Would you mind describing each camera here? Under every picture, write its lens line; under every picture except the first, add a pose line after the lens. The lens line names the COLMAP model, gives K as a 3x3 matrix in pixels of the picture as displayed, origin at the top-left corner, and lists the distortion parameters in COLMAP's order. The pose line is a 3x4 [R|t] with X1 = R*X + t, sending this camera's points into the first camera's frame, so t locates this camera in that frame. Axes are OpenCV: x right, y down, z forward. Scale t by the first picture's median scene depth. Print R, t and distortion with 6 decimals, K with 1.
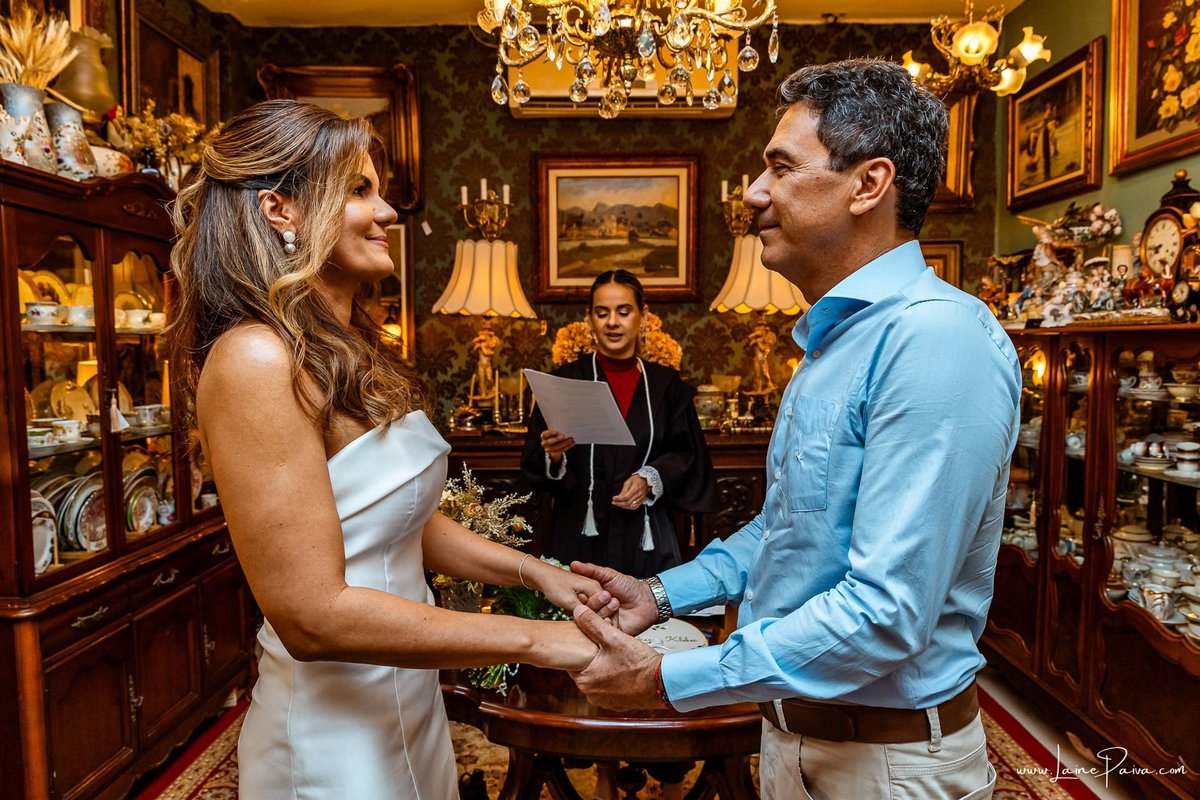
lens RADIAL K [[815.7, 0, 600.4], [0, 815.7, 404.4], [0, 0, 1]] dist [0.005616, 0.002601]
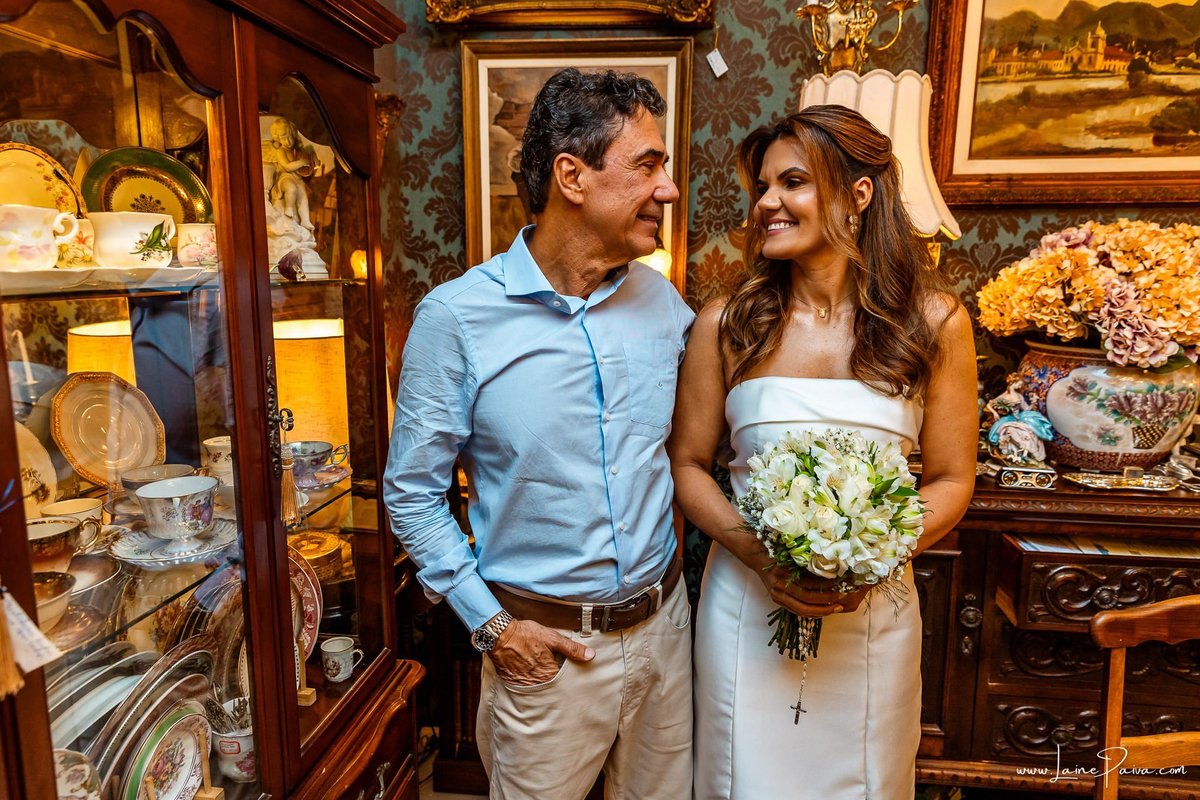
lens RADIAL K [[815.7, 0, 600.4], [0, 815.7, 404.4], [0, 0, 1]] dist [0.005616, 0.002601]
pose [[0.992608, 0.029472, -0.117730, -0.232036], [-0.017523, 0.994704, 0.101275, -0.051981], [0.120091, -0.098464, 0.987868, 0.475171]]
